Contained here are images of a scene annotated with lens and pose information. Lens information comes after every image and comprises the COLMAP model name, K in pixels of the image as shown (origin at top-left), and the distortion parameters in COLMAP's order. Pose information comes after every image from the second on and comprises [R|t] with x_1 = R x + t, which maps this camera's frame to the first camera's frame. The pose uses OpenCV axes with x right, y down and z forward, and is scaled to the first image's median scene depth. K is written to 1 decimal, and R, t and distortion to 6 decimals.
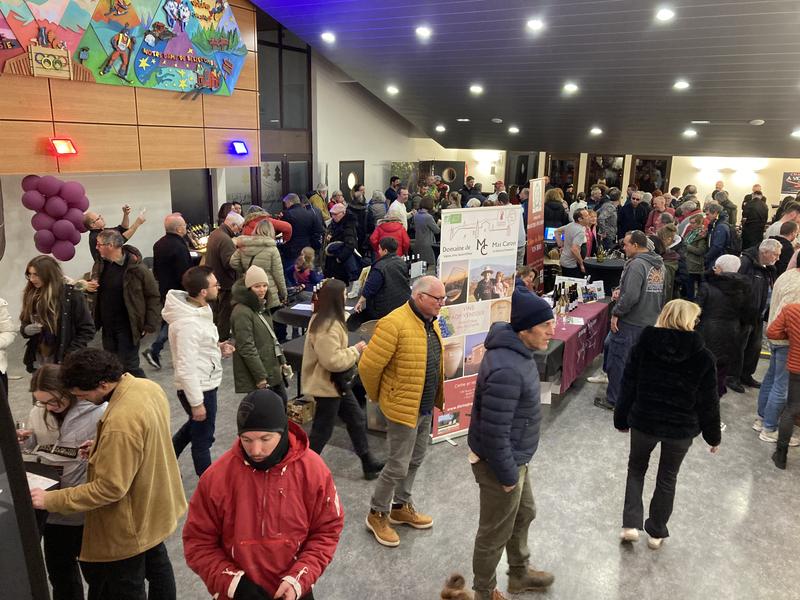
lens RADIAL K [[655.7, 0, 397.9], [0, 655.7, 289.0], [0, 0, 1]] dist [0.050561, -0.002448]
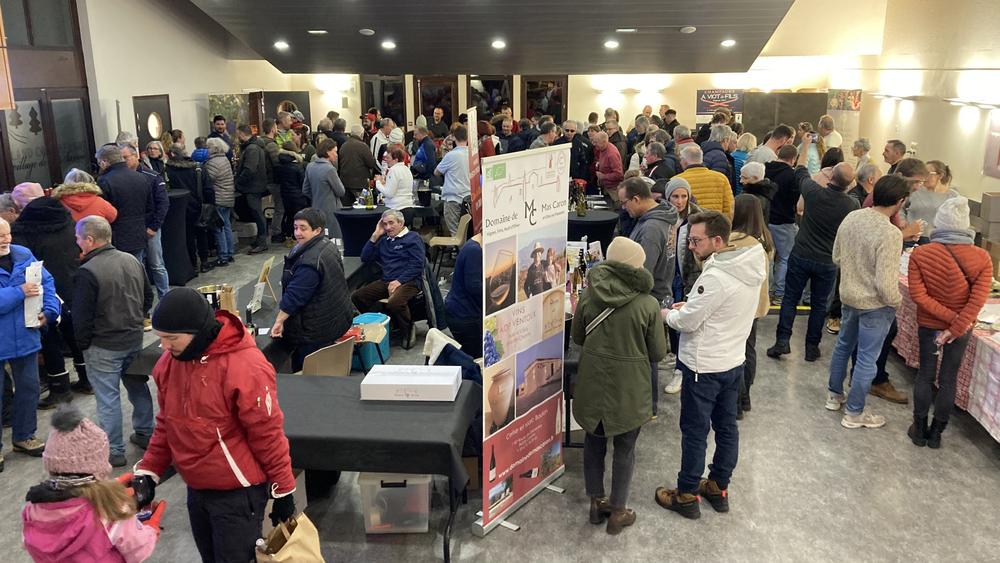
lens RADIAL K [[826.6, 0, 499.8], [0, 826.6, 248.7], [0, 0, 1]] dist [0.036897, 0.000710]
pose [[0.922420, -0.110496, 0.370043, -0.083927], [0.112337, 0.993531, 0.016646, -0.019567], [-0.369488, 0.026215, 0.928866, 0.113808]]
